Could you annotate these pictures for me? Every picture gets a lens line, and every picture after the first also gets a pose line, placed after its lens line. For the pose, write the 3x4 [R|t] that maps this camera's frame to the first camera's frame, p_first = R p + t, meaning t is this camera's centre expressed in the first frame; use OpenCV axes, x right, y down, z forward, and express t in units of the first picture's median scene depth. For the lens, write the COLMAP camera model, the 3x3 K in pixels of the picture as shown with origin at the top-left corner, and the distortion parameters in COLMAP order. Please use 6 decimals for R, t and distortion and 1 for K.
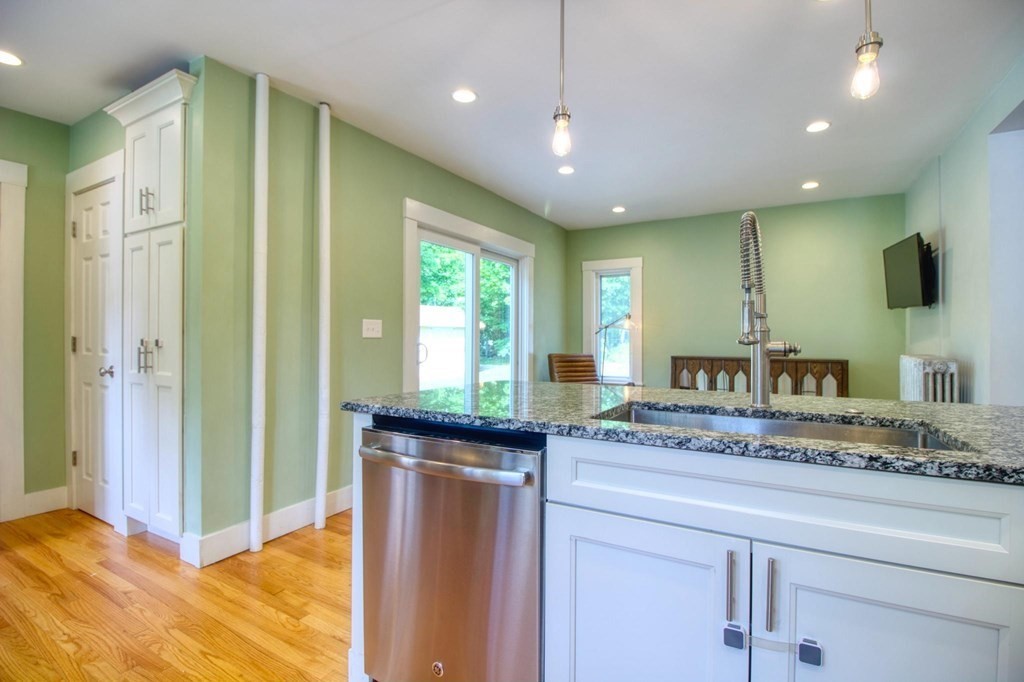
lens RADIAL K [[473.8, 0, 515.9], [0, 473.8, 335.3], [0, 0, 1]] dist [0.002761, -0.015319]
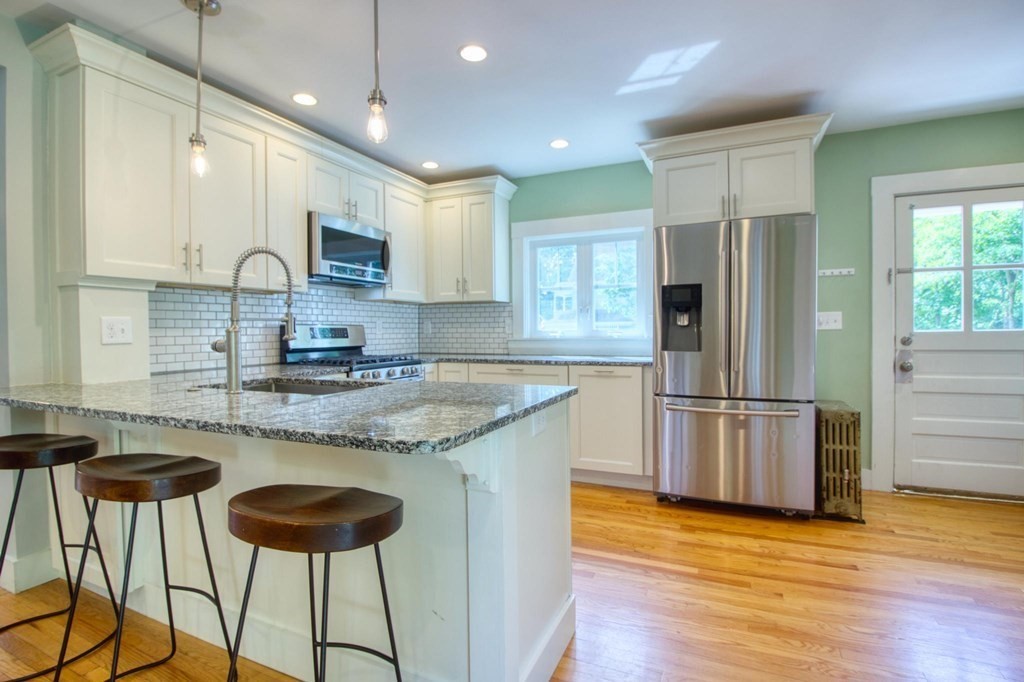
lens RADIAL K [[493.9, 0, 515.5], [0, 493.9, 337.3], [0, 0, 1]] dist [-0.002830, -0.010976]
pose [[-0.996738, 0.007580, -0.080351, -0.031426], [0.006918, 0.999940, 0.008506, -0.000248], [0.080411, 0.007923, -0.996730, 0.671735]]
